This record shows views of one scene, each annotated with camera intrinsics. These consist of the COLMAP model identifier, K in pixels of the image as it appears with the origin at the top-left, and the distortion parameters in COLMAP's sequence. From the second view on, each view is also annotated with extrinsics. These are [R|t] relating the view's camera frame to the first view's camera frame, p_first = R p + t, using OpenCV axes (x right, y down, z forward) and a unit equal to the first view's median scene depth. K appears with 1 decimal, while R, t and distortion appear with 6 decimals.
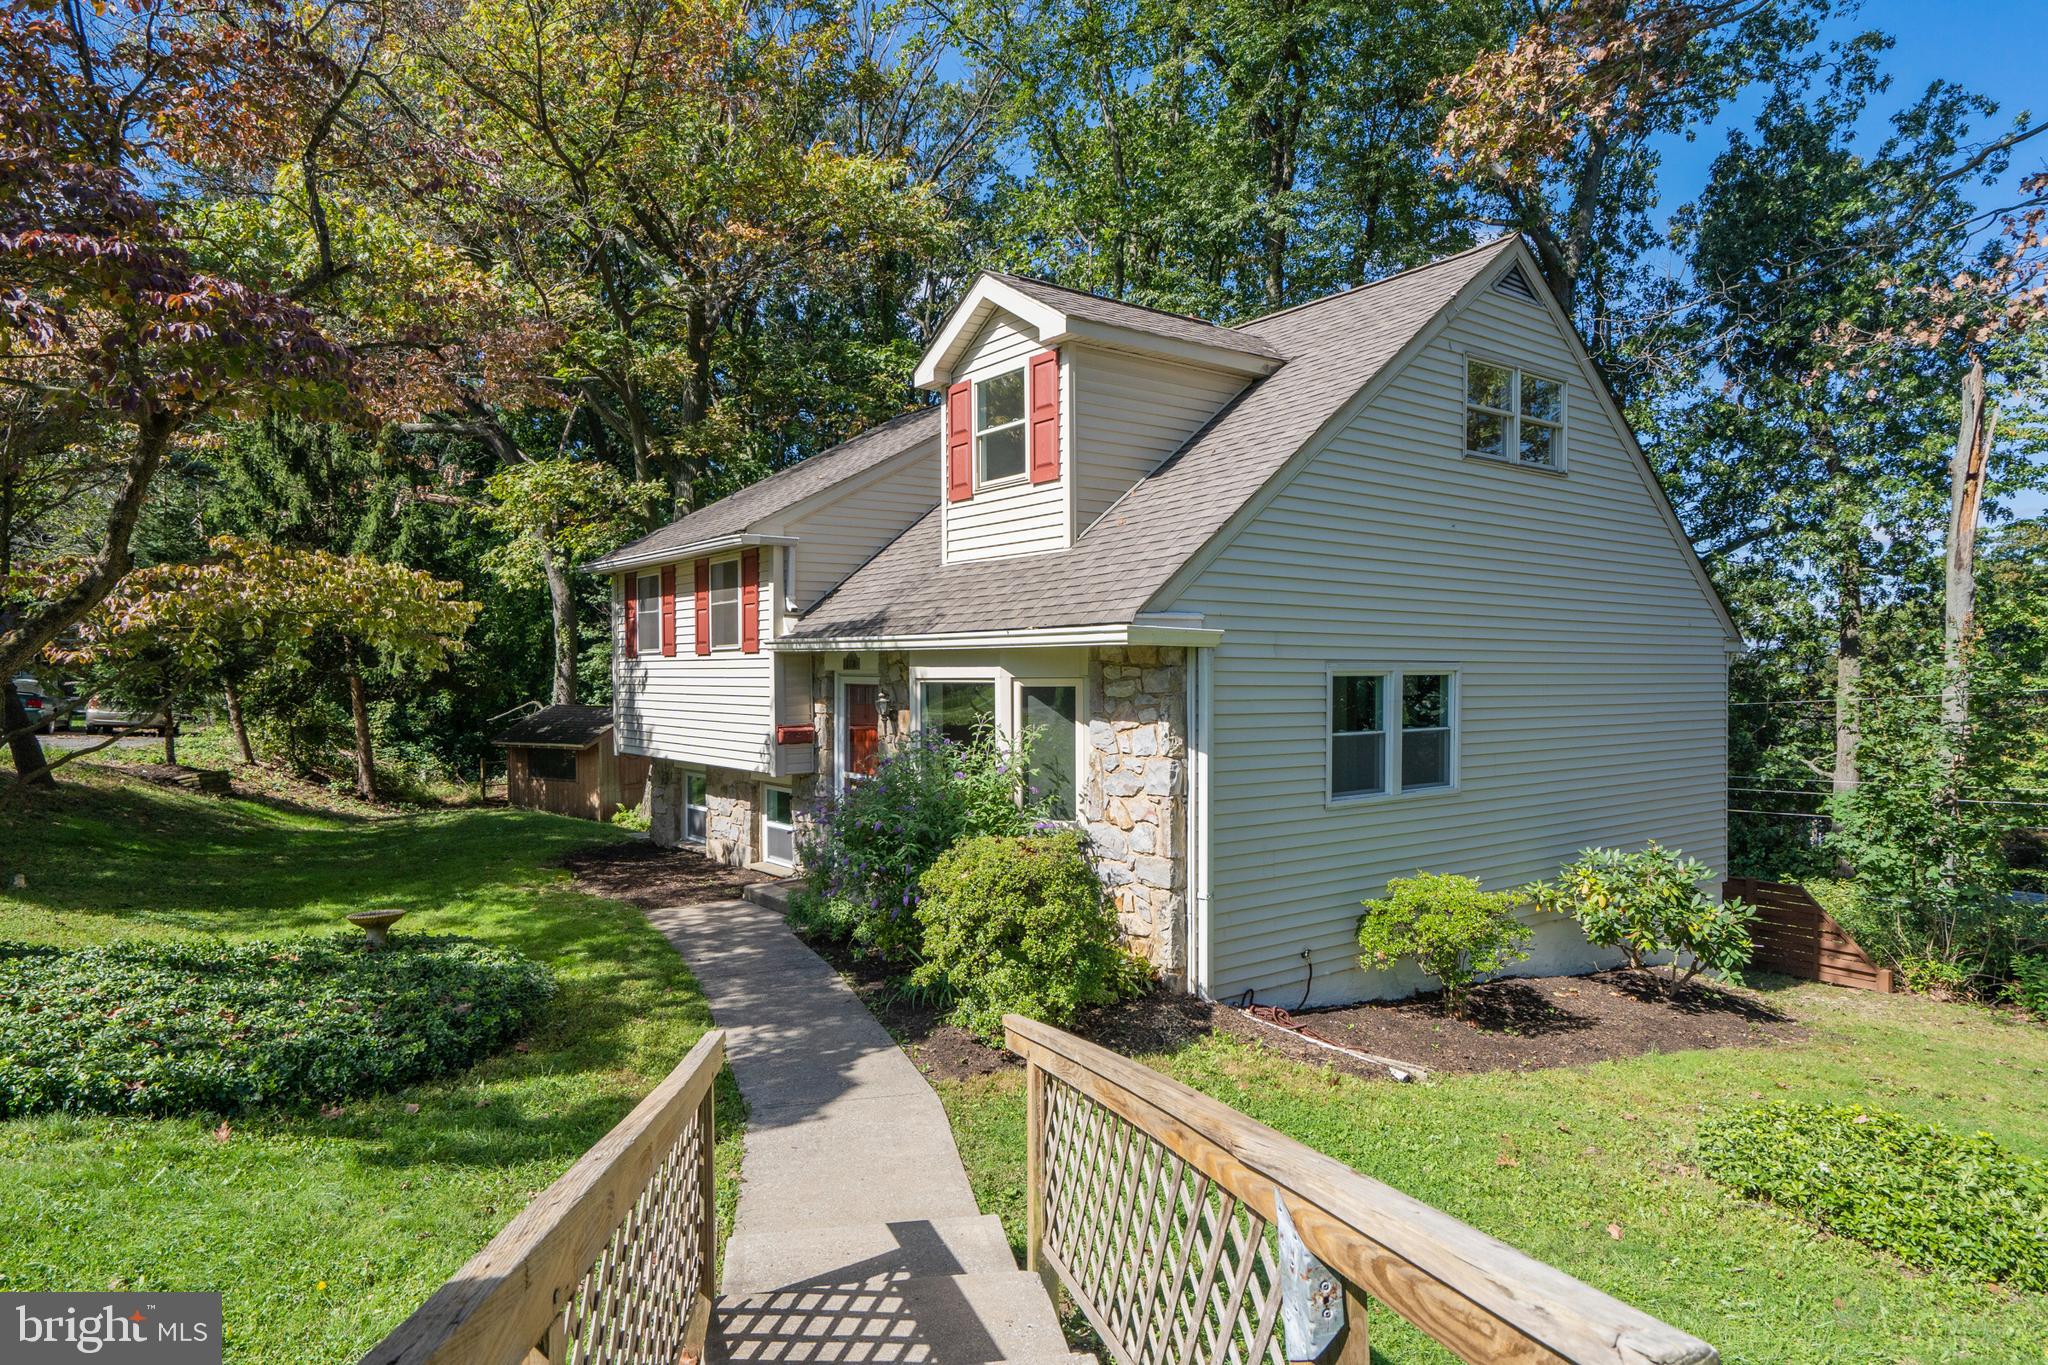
lens RADIAL K [[1189.1, 0, 1021.4], [0, 1189.1, 702.1], [0, 0, 1]] dist [0.003591, -0.002514]
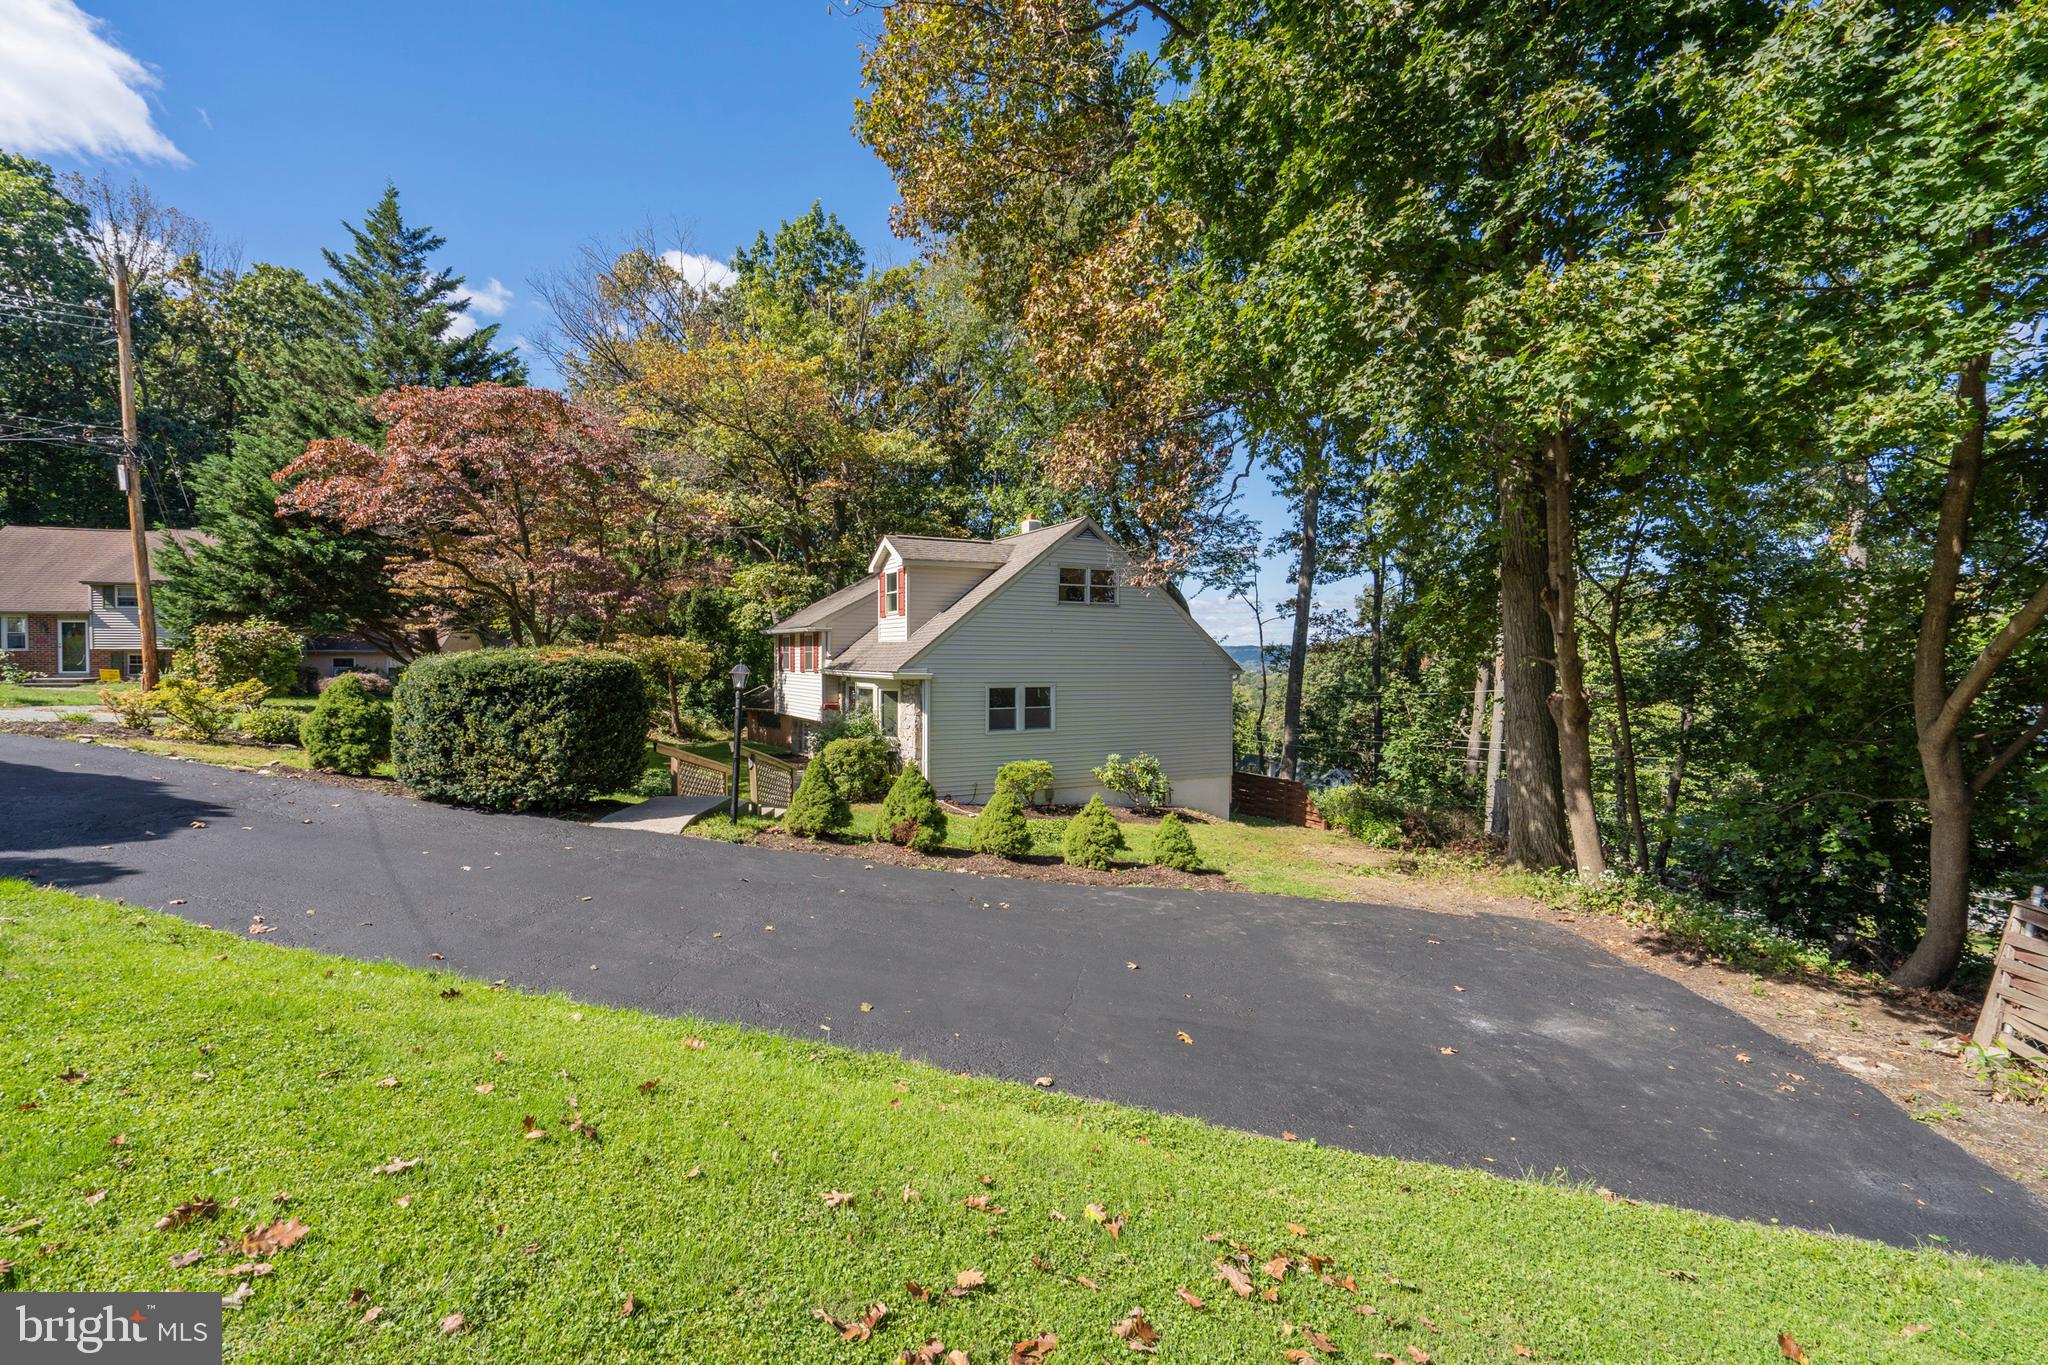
lens RADIAL K [[927.4, 0, 1022.2], [0, 927.4, 674.7], [0, 0, 1]] dist [-0.014292, 0.003253]
pose [[0.988666, 0.006478, -0.149994, 0.555134], [-0.007403, 0.999957, -0.005611, -0.034370], [0.149952, 0.006658, 0.988671, -0.965637]]
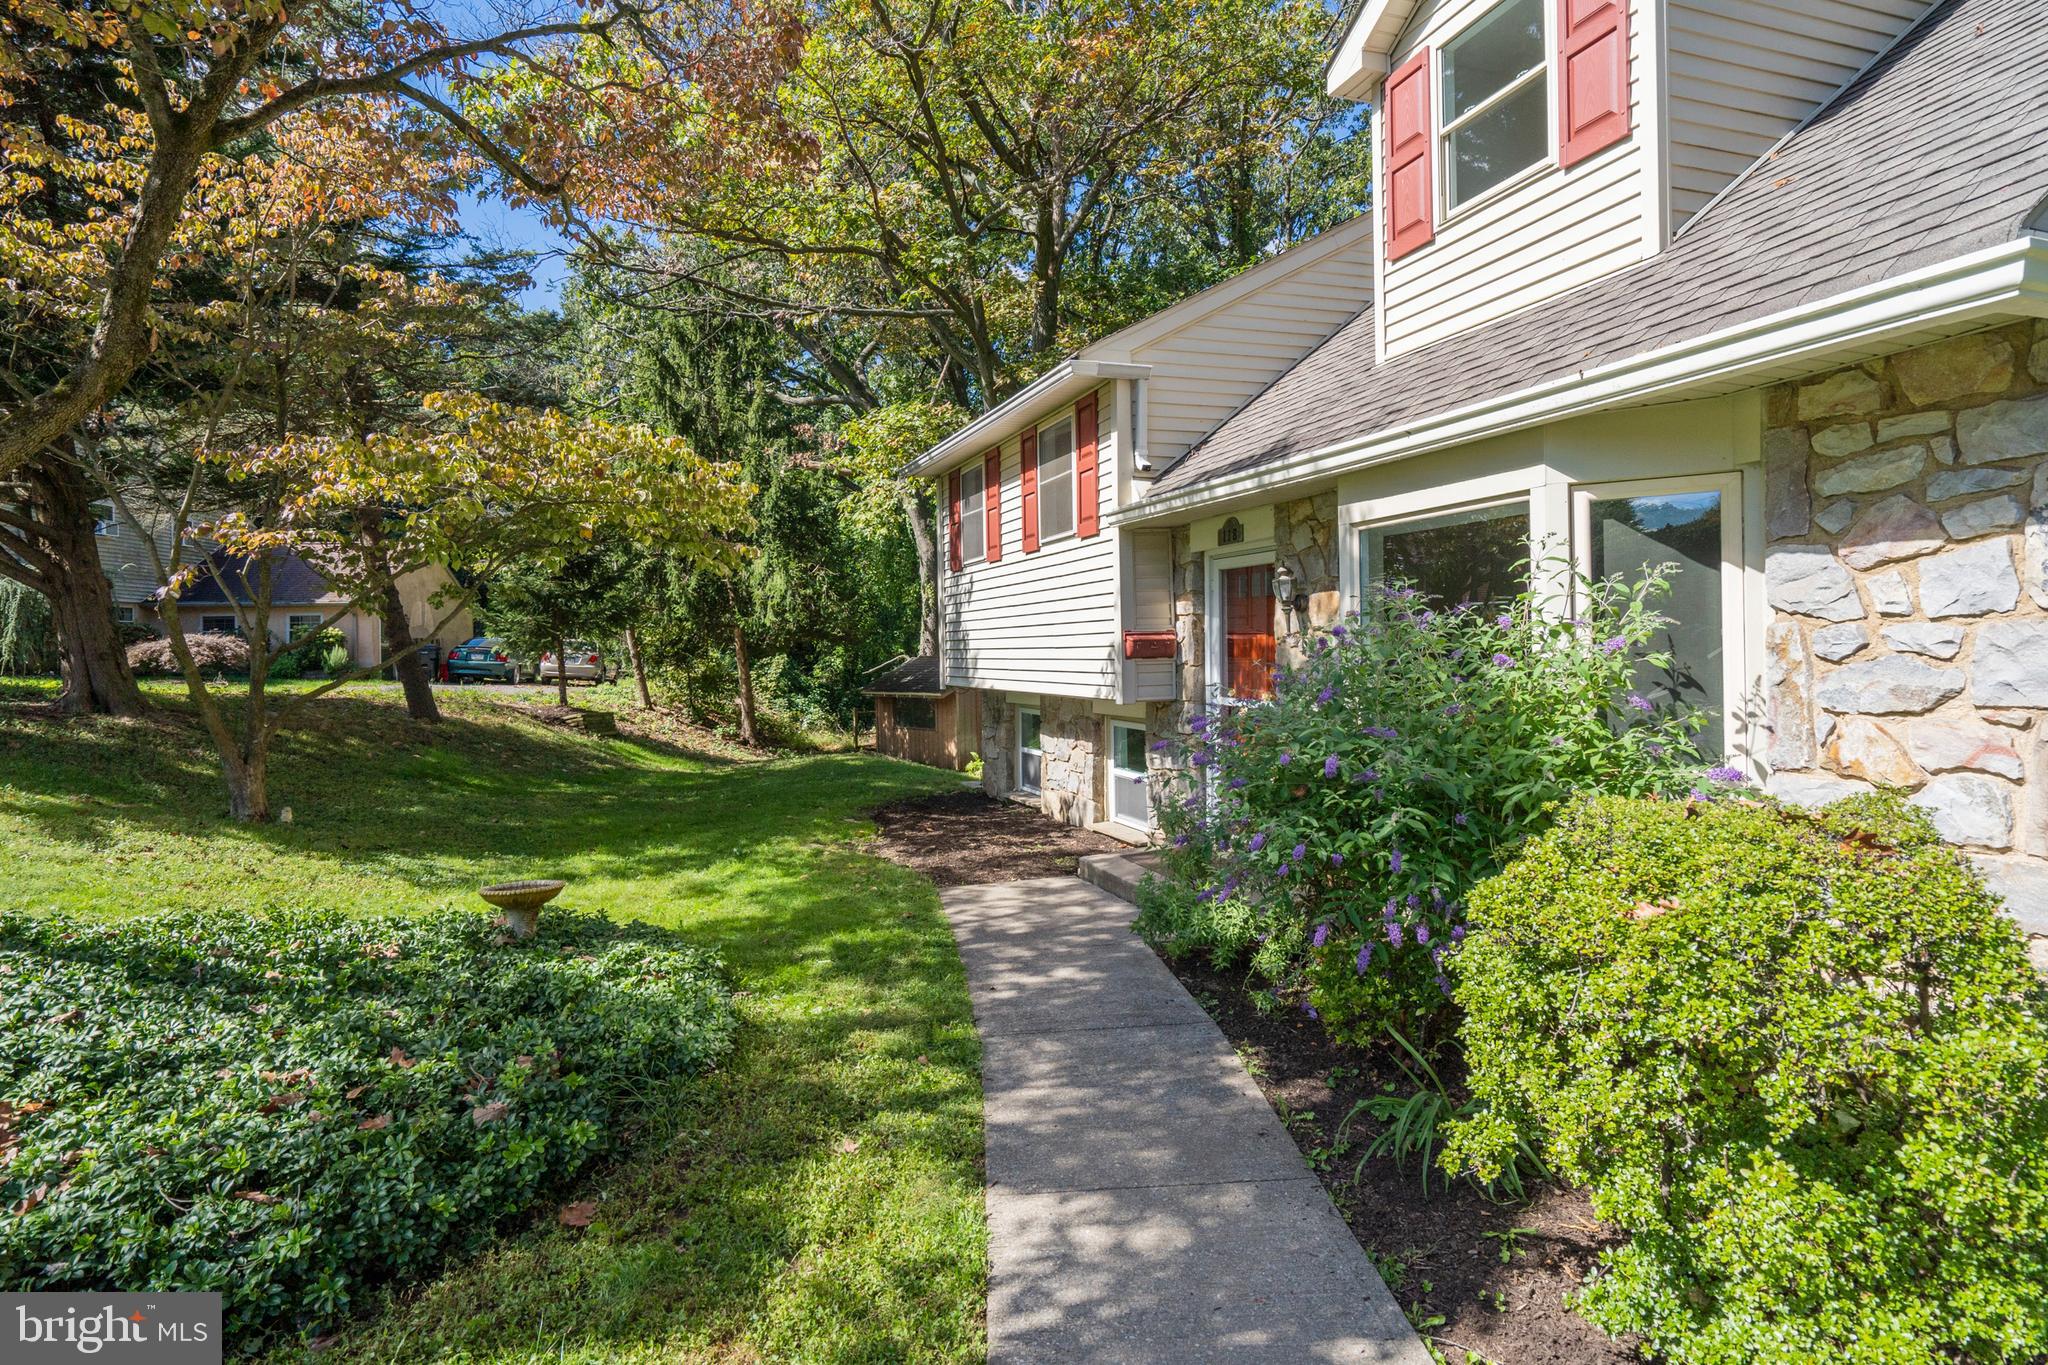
lens RADIAL K [[1075.8, 0, 1012.4], [0, 1075.8, 651.9], [0, 0, 1]] dist [0.002530, 0.000538]
pose [[0.950595, -0.012280, -0.310190, -0.075889], [0.006706, 0.999796, -0.019028, 0.047499], [0.310360, 0.016008, 0.950484, 0.401681]]
